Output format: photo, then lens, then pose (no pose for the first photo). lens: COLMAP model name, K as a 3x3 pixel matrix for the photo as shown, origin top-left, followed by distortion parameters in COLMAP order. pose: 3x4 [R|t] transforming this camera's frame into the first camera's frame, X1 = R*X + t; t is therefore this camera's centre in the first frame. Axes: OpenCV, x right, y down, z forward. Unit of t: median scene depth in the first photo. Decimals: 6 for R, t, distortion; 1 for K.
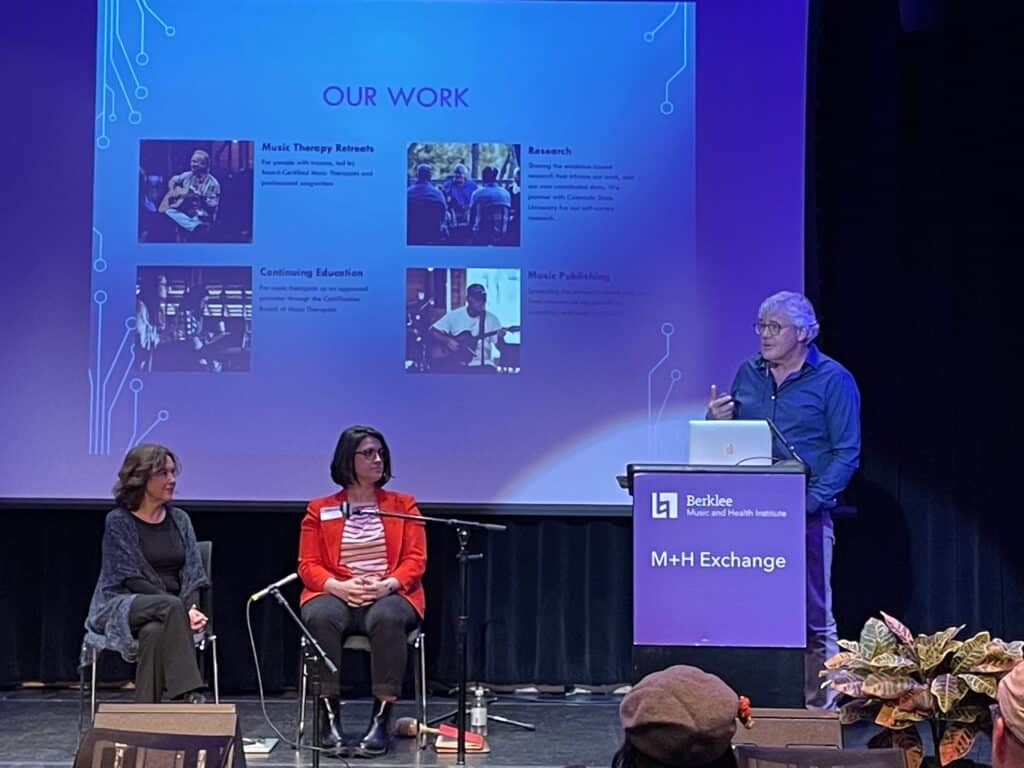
lens RADIAL K [[2280.3, 0, 512.0], [0, 2280.3, 384.0], [0, 0, 1]] dist [-0.012832, 0.007590]
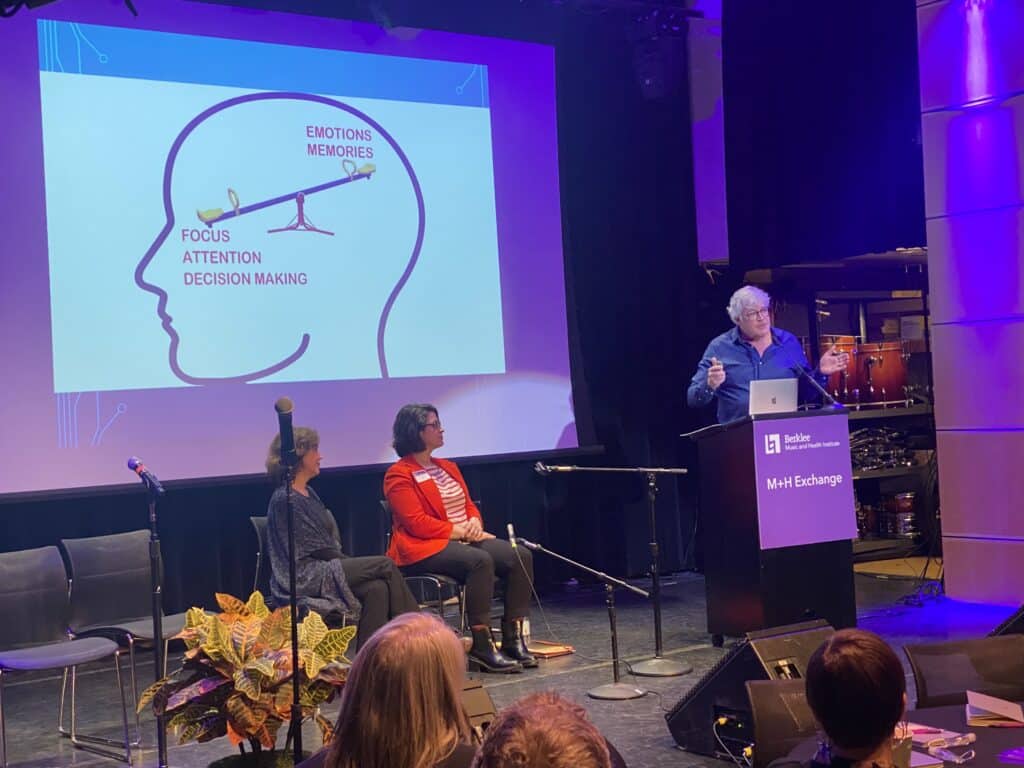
lens RADIAL K [[1670.4, 0, 512.0], [0, 1670.4, 384.0], [0, 0, 1]] dist [0.110700, 0.009293]
pose [[0.794941, -0.050689, 0.604566, -0.630532], [0.043435, 0.998701, 0.026623, -0.014557], [-0.605130, 0.005096, 0.796110, 0.297321]]
